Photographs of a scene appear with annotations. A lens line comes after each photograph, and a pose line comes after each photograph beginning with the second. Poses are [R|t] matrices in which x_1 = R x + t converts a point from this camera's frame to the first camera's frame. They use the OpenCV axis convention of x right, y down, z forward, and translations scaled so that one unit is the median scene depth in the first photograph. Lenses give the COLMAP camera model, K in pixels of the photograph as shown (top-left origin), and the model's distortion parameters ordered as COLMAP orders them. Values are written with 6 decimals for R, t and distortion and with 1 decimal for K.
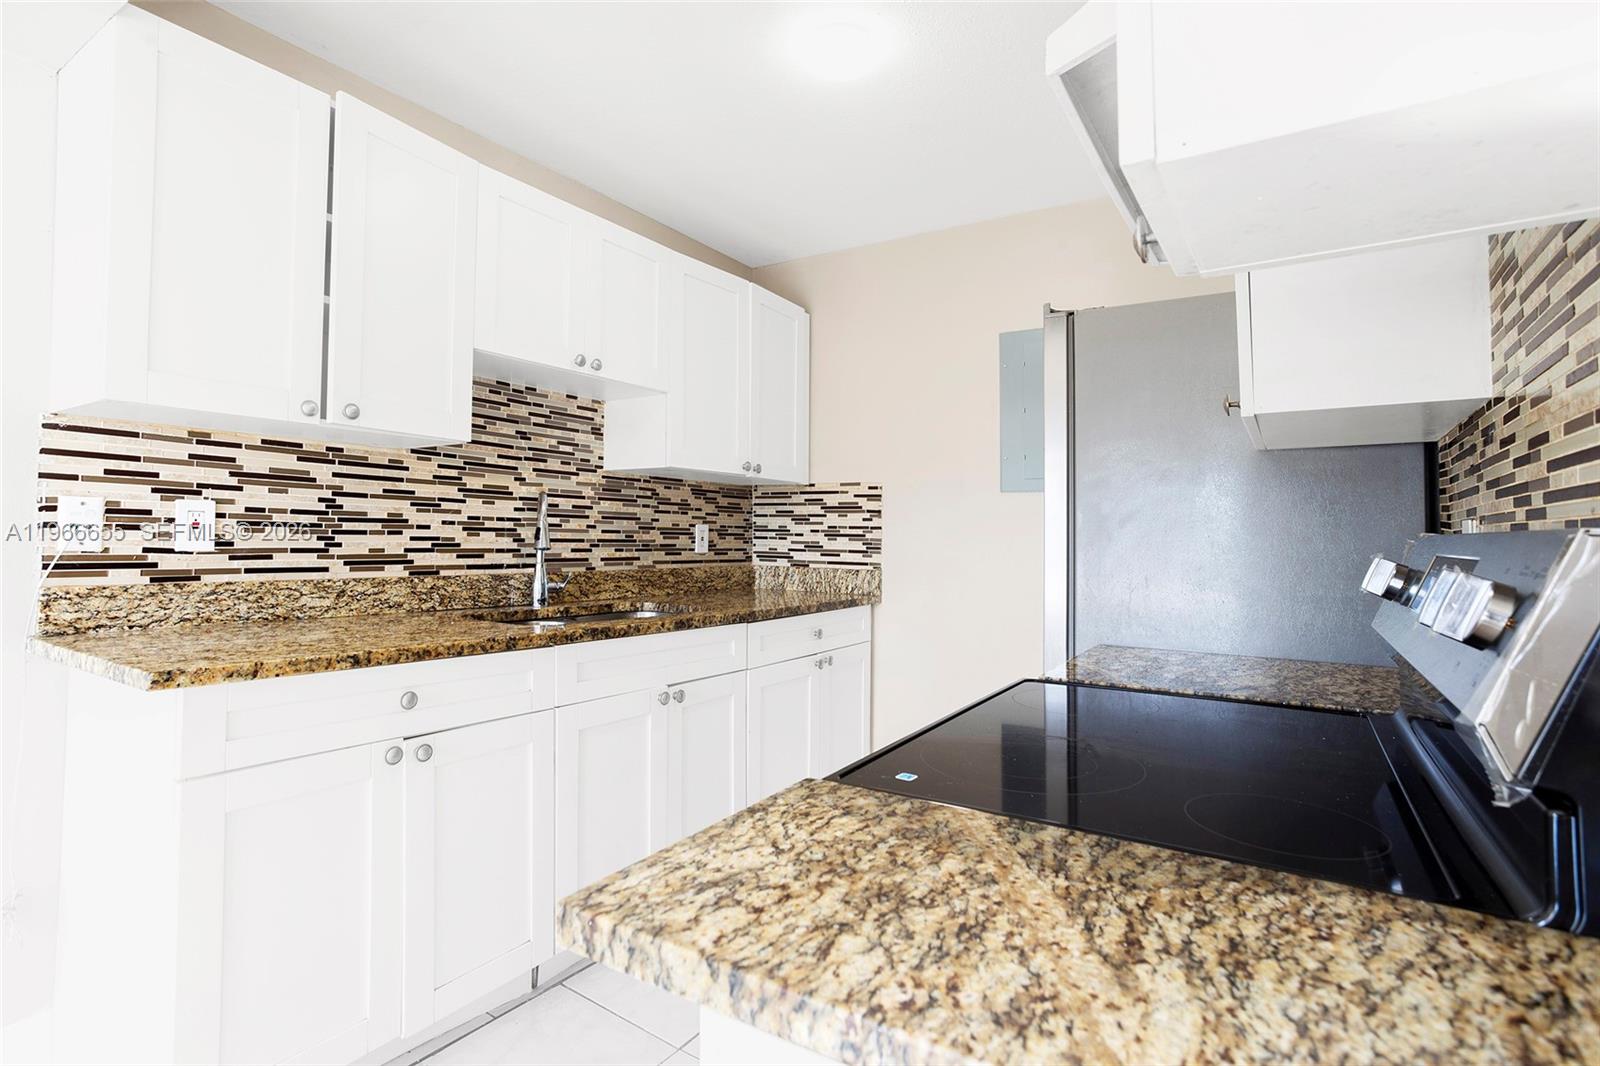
lens RADIAL K [[775.5, 0, 798.6], [0, 775.5, 531.5], [0, 0, 1]] dist [-0.021314, 0.004422]
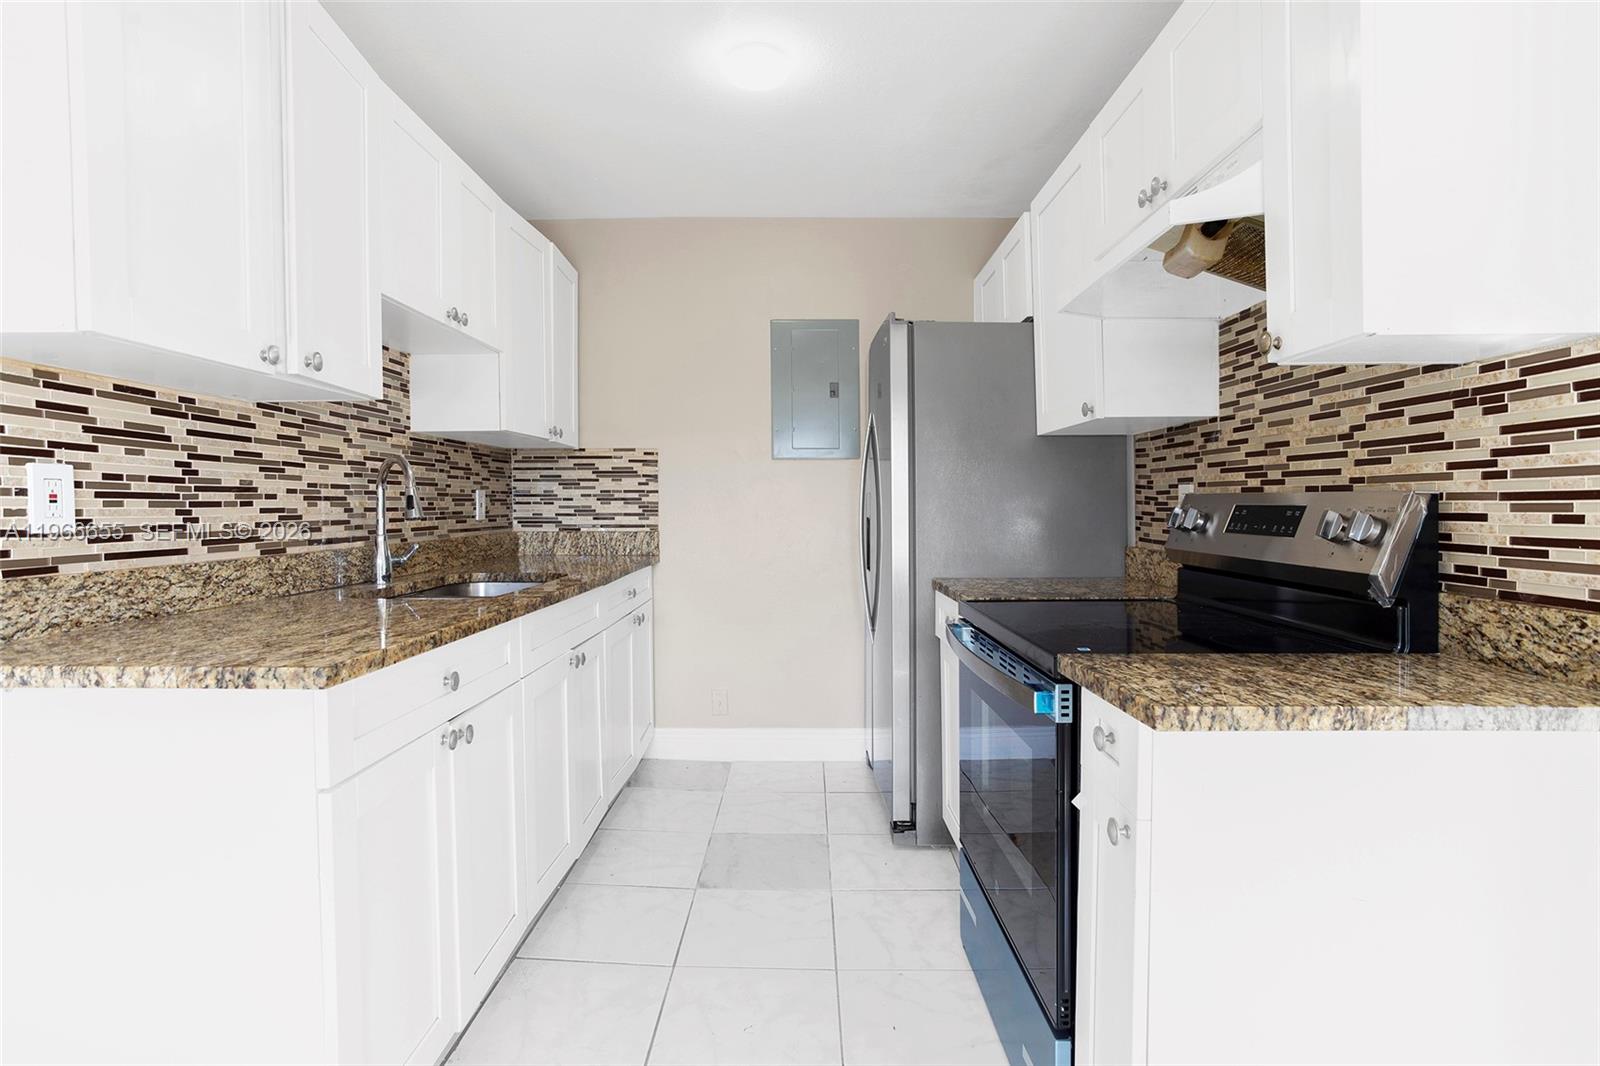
lens RADIAL K [[775.5, 0, 799.7], [0, 775.5, 536.5], [0, 0, 1]] dist [-0.021314, 0.004422]
pose [[0.846336, -0.040279, 0.531124, -0.444489], [0.010797, 0.998229, 0.058499, -0.005128], [-0.532539, -0.043776, 0.845272, -0.009325]]
